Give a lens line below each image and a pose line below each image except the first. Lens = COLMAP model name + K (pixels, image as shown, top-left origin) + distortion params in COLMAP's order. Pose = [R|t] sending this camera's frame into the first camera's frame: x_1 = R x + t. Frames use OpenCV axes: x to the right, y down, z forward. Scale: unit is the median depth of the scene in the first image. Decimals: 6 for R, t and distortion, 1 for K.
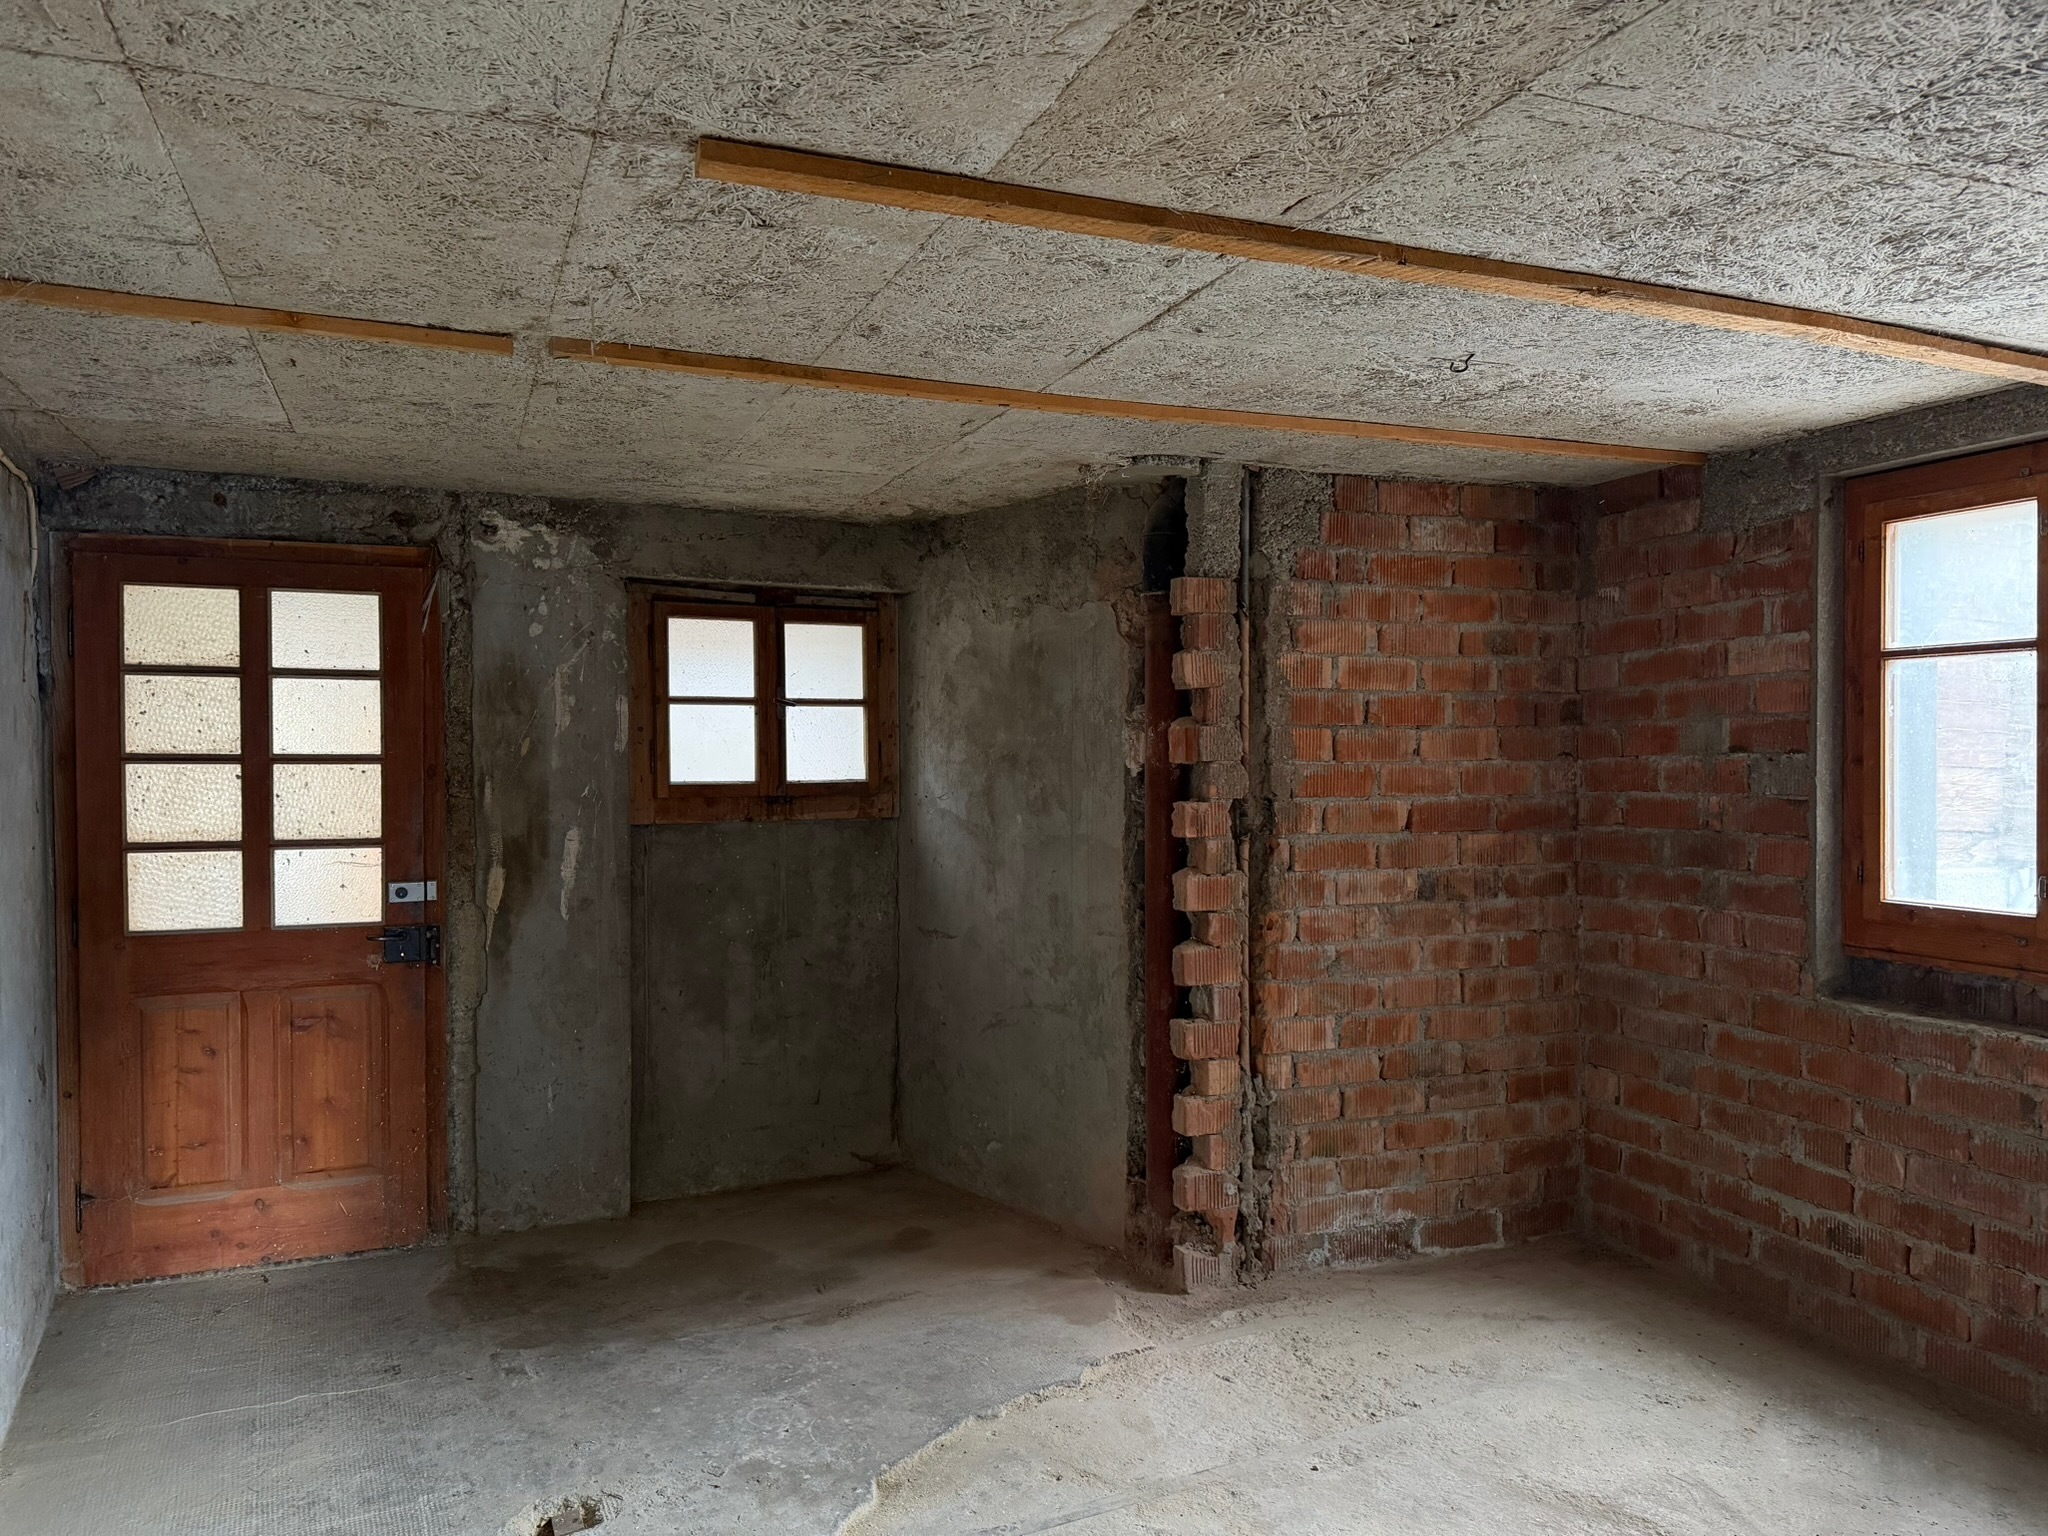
lens RADIAL K [[1402.4, 0, 1022.5], [0, 1402.4, 768.6], [0, 0, 1]] dist [0.049664, -0.049197]
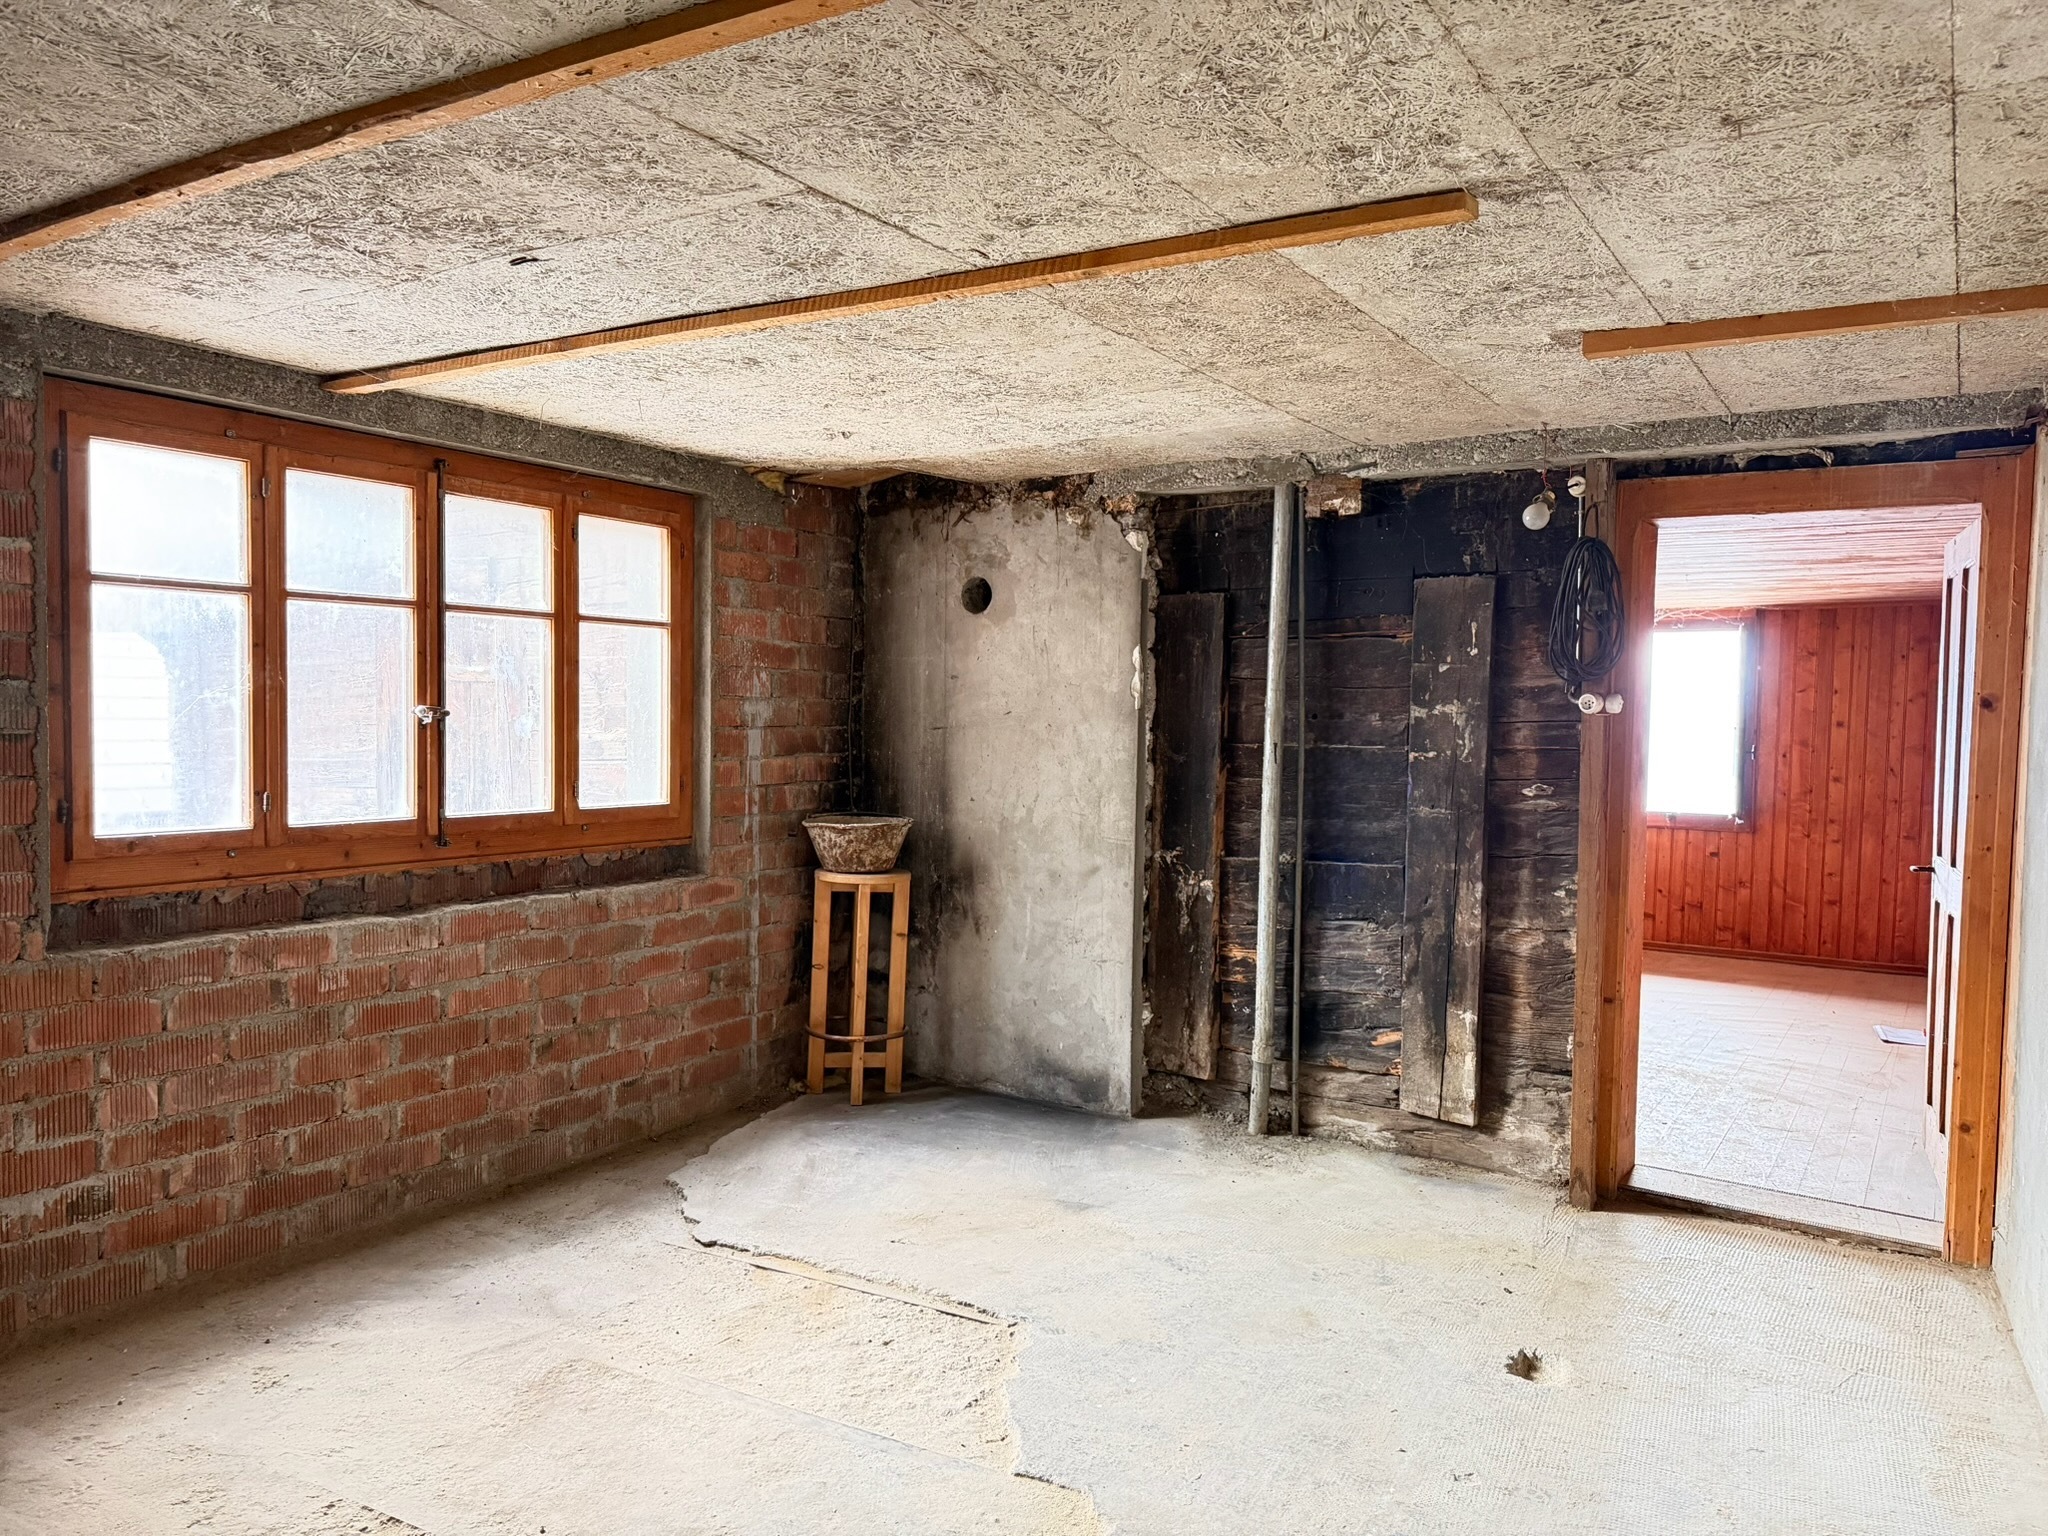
lens RADIAL K [[1402.4, 0, 1020.6], [0, 1402.4, 770.0], [0, 0, 1]] dist [0.049664, -0.049197]
pose [[-0.560663, -0.041196, 0.827019, -0.559604], [-0.005302, 0.998920, 0.046165, 0.000913], [-0.828027, 0.021498, -0.560276, 1.084355]]
